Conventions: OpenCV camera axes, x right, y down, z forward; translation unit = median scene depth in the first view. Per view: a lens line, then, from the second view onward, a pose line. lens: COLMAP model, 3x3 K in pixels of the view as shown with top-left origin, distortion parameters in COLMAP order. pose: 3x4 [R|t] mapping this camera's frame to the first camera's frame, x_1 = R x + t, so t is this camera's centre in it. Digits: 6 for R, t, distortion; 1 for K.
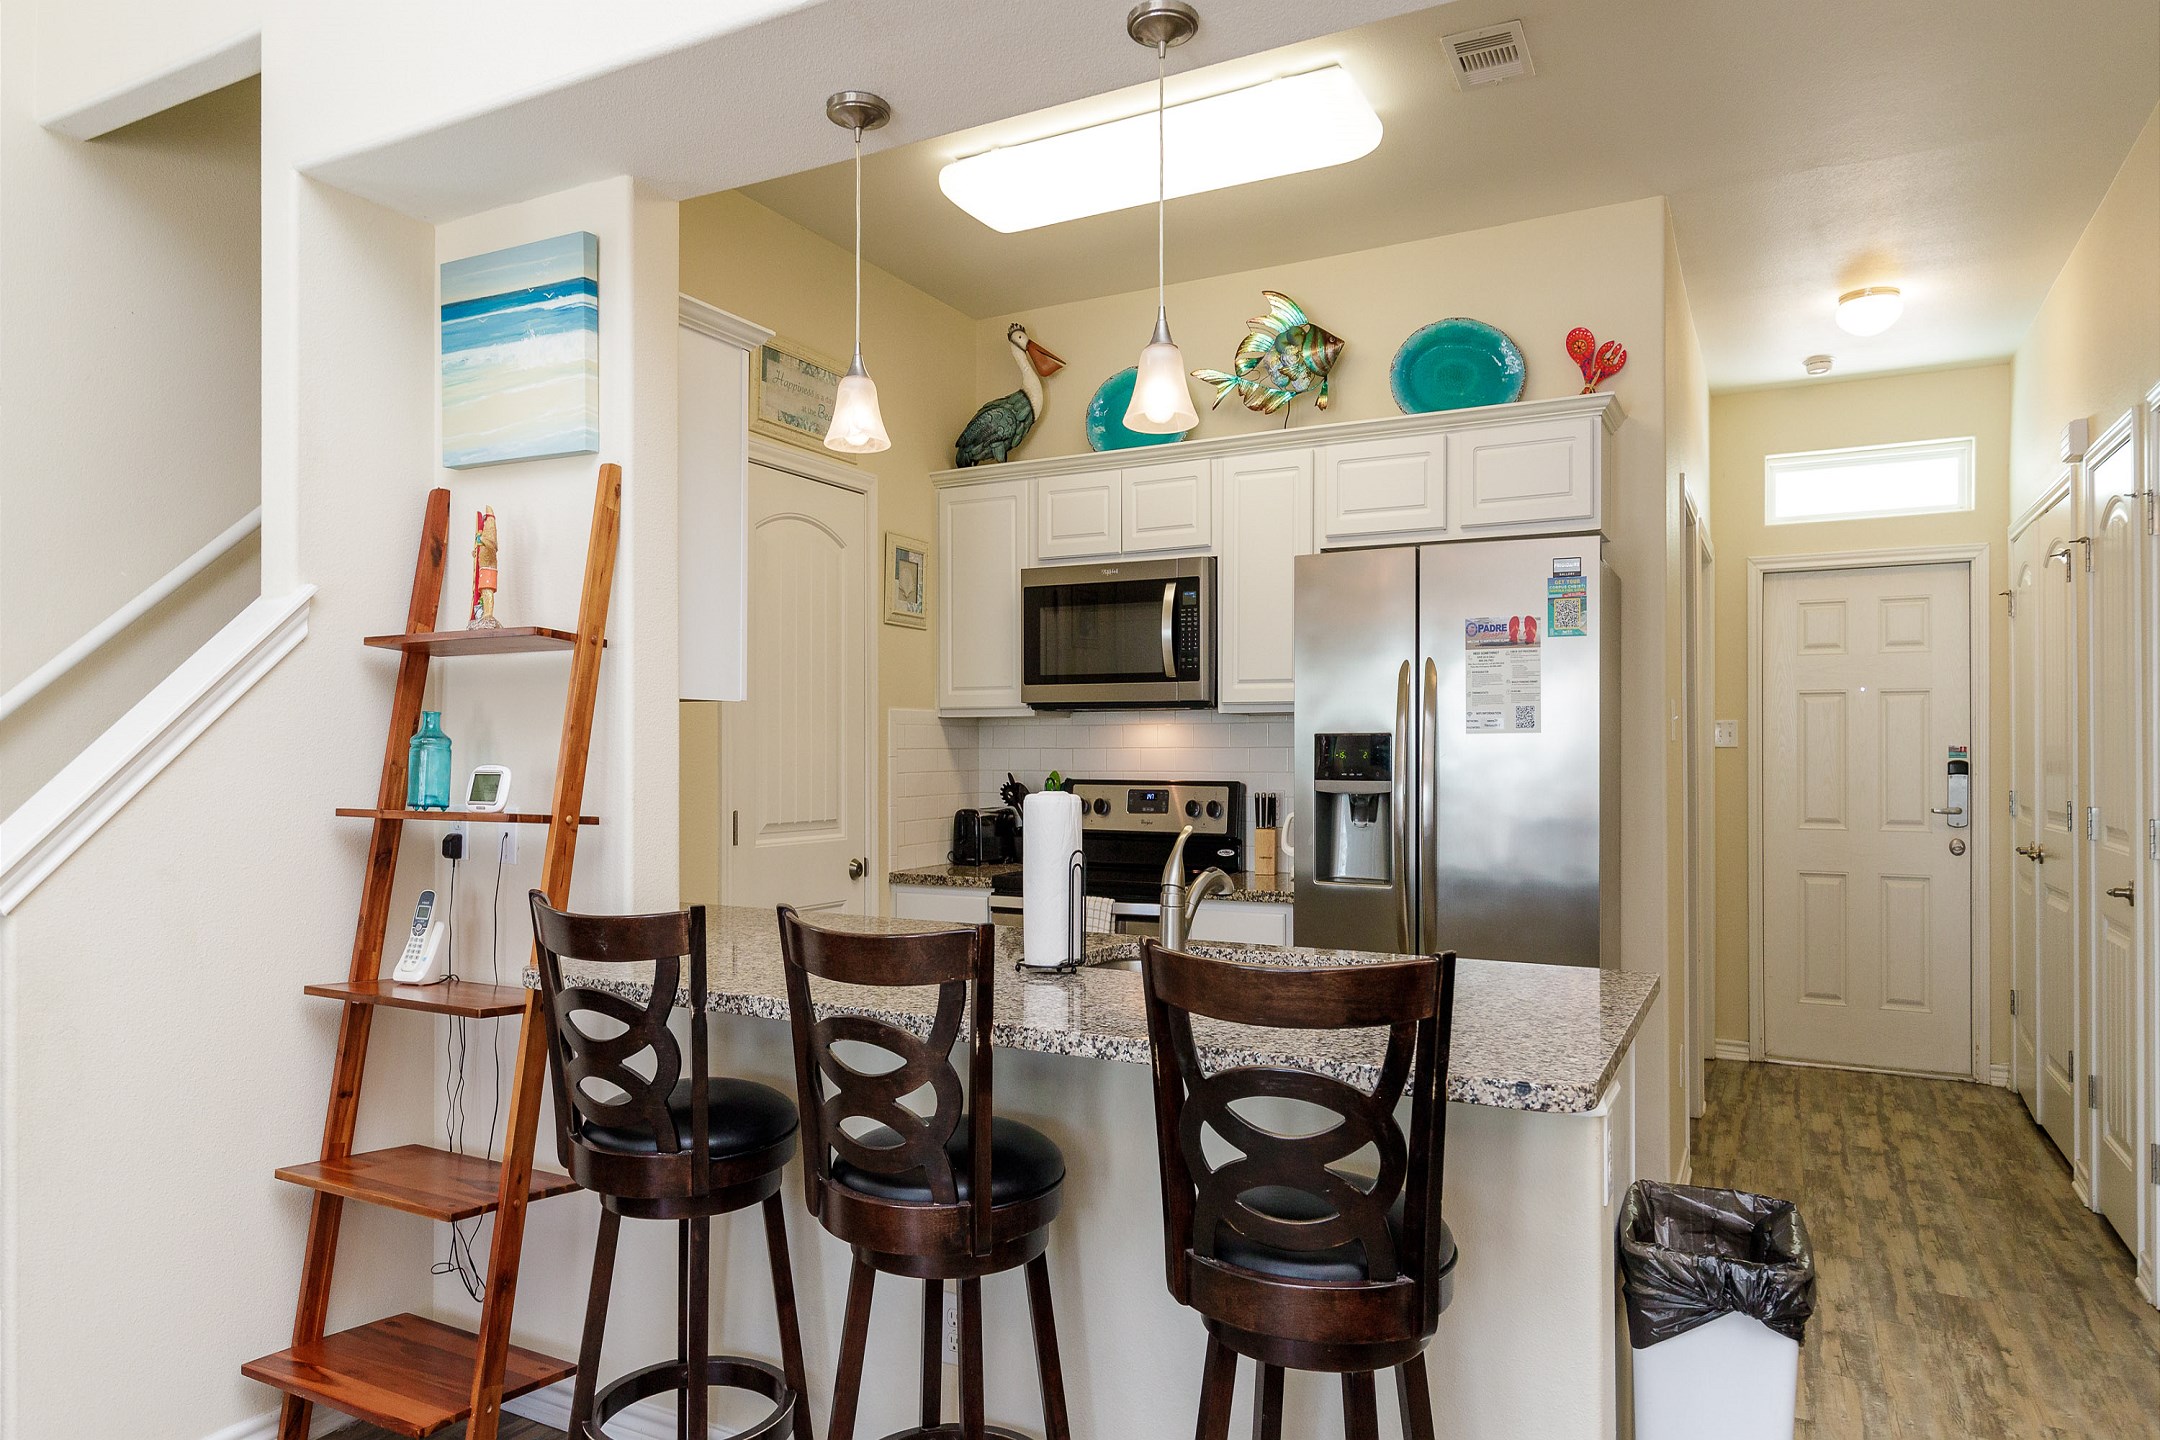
lens RADIAL K [[1347.3, 0, 1083.5], [0, 1347.3, 751.6], [0, 0, 1]] dist [-0.001136, -0.001166]
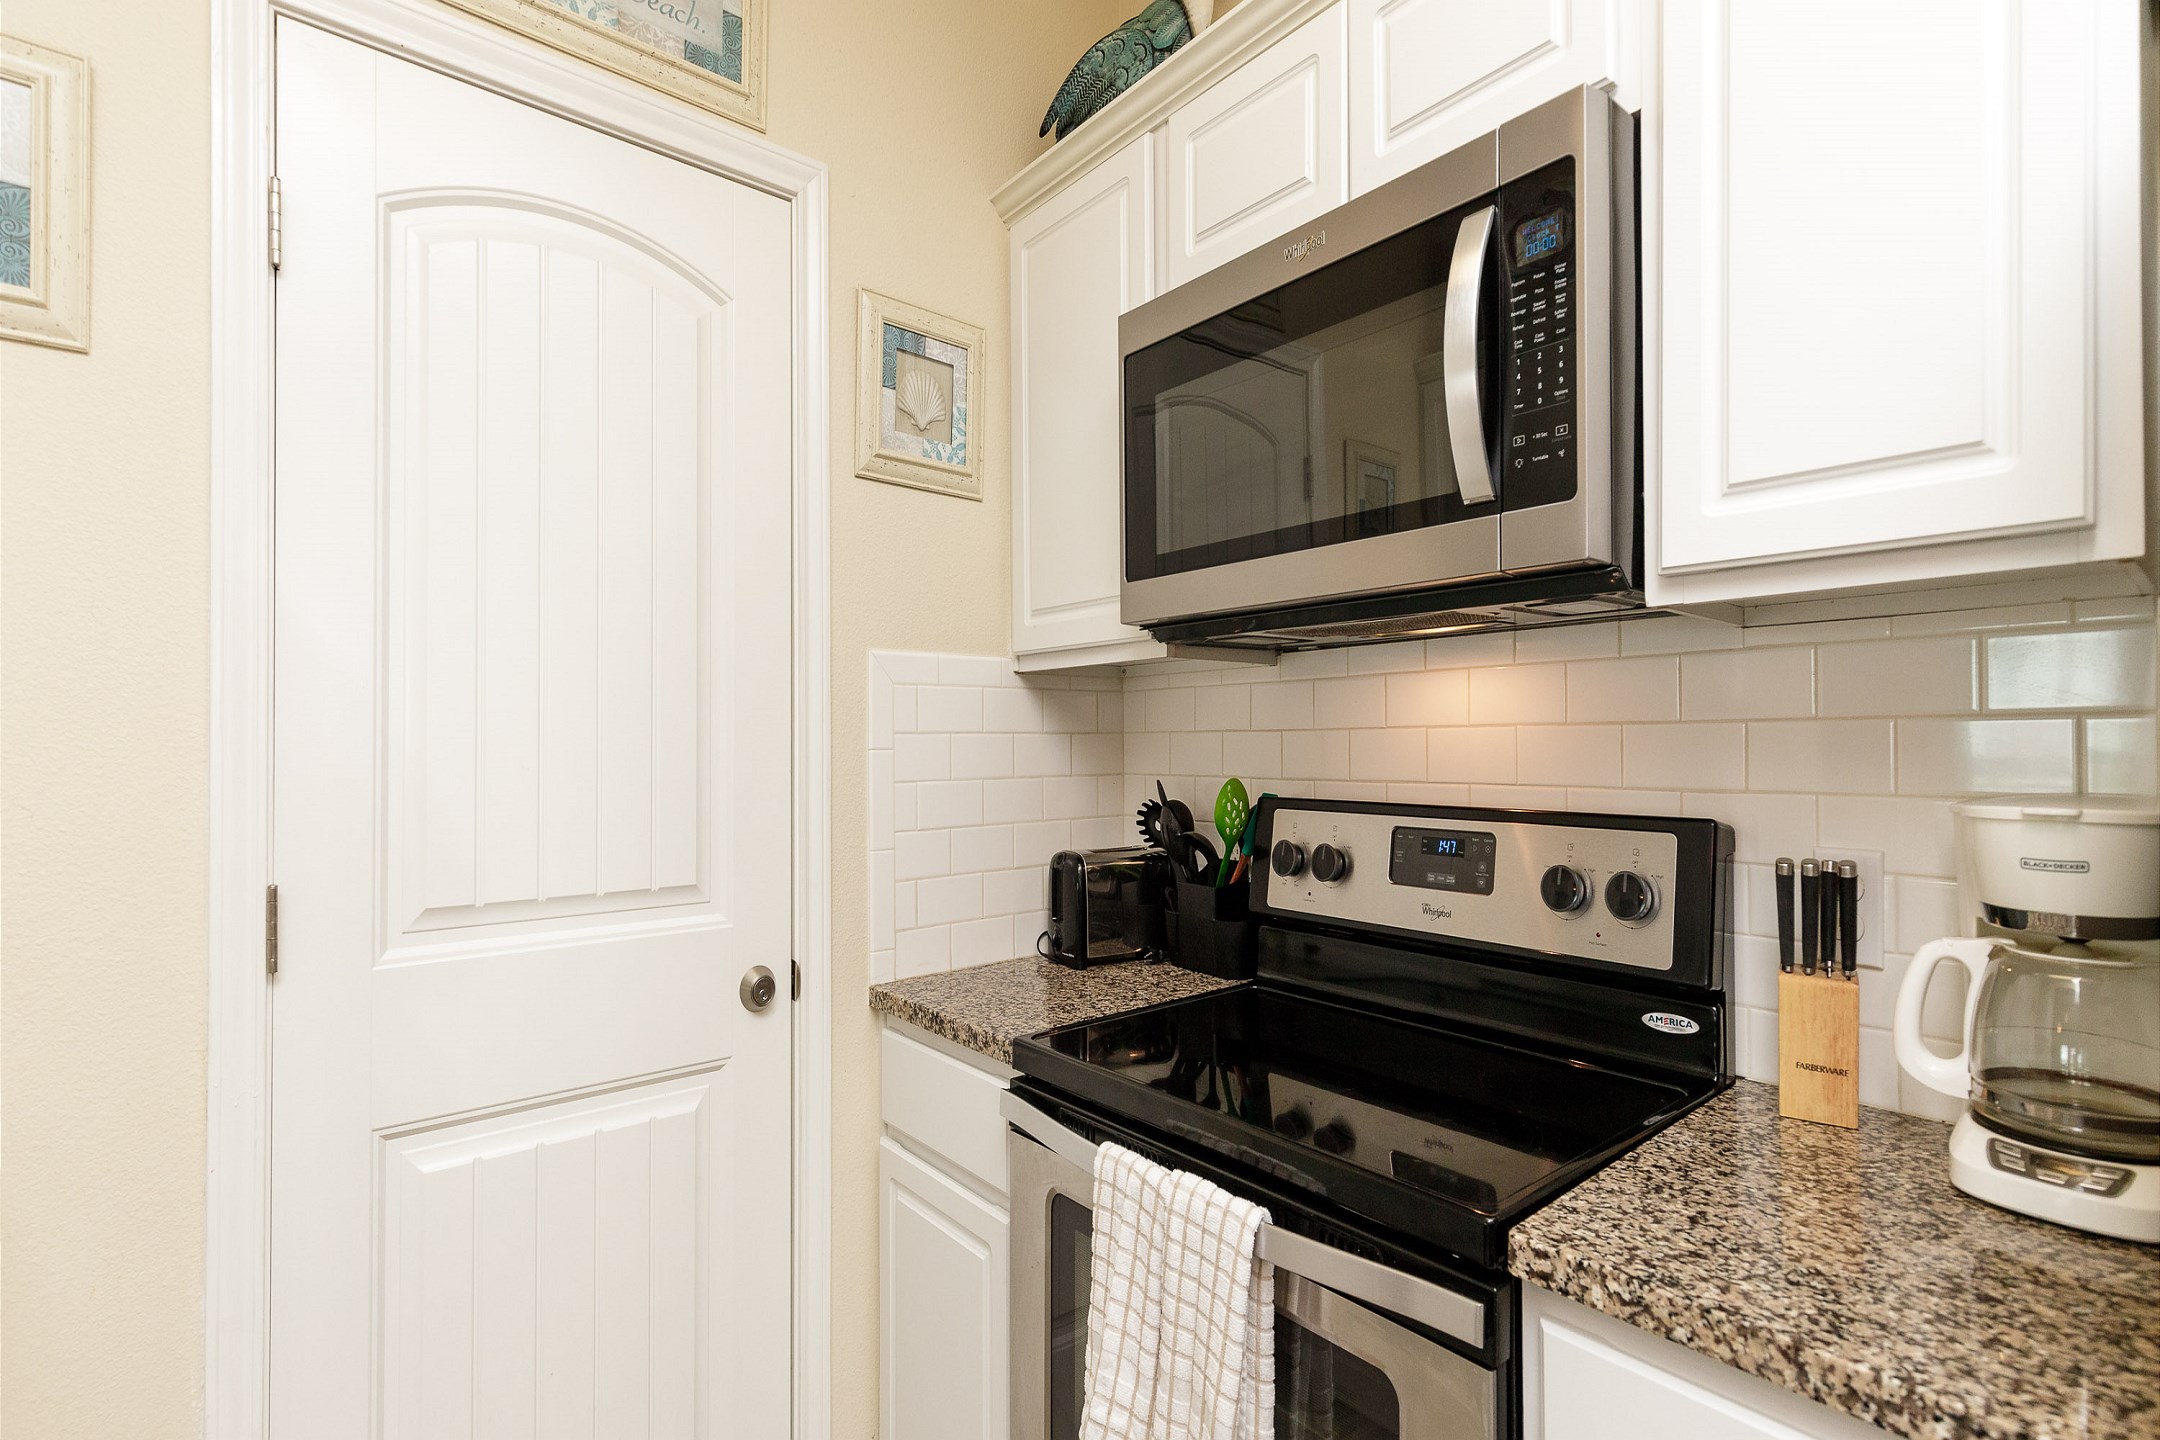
lens RADIAL K [[985.0, 0, 1060.5], [0, 985.0, 741.9], [0, 0, 1]] dist [-0.001174, 0.000084]
pose [[0.913903, -0.002293, -0.405927, 0.065200], [0.001698, 0.999997, -0.001824, 0.002228], [0.405930, 0.000978, 0.913904, 0.702678]]
